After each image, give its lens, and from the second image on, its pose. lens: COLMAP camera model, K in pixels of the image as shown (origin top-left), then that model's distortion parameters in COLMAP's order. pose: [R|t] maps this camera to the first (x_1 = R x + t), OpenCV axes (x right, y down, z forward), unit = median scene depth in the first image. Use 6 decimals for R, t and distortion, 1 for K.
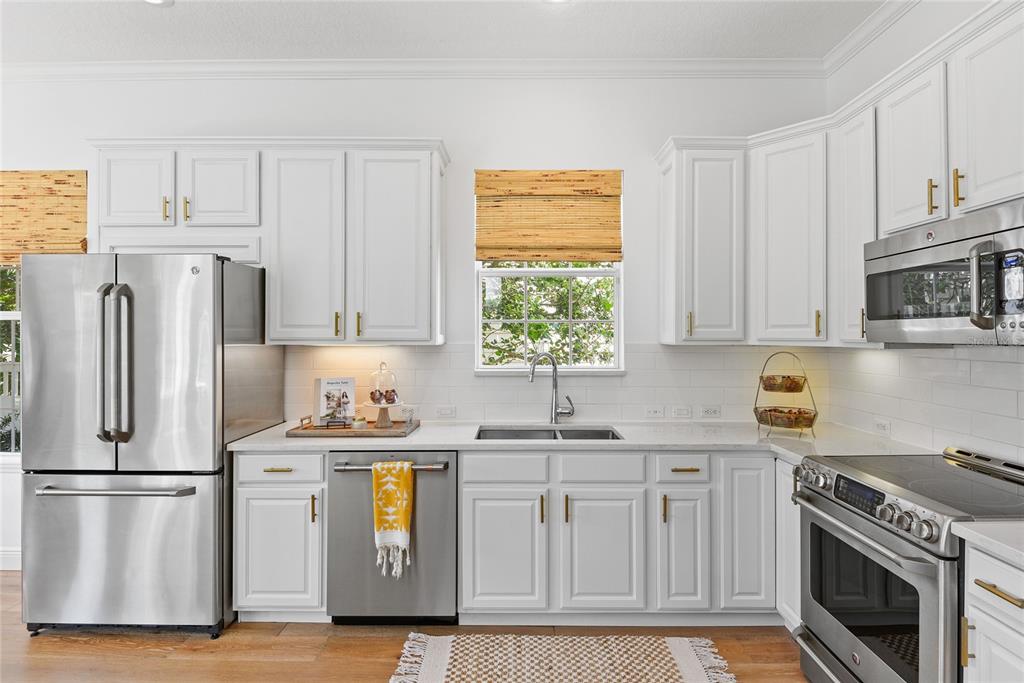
lens RADIAL K [[519.5, 0, 516.7], [0, 519.5, 333.4], [0, 0, 1]] dist [-0.021116, -0.000856]
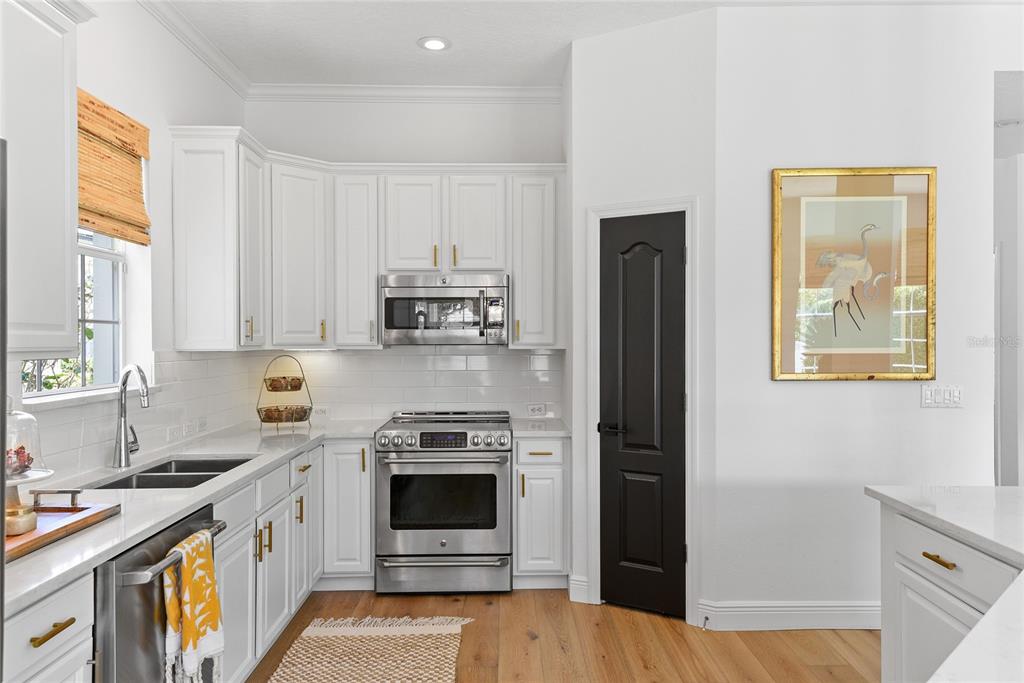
lens RADIAL K [[672.9, 0, 515.8], [0, 672.9, 342.2], [0, 0, 1]] dist [0.011874, 0.003069]
pose [[-0.010652, -0.005148, 0.999930, -0.957617], [-0.002126, 0.999985, 0.005126, -0.000431], [-0.999941, -0.002071, -0.010662, 0.533577]]
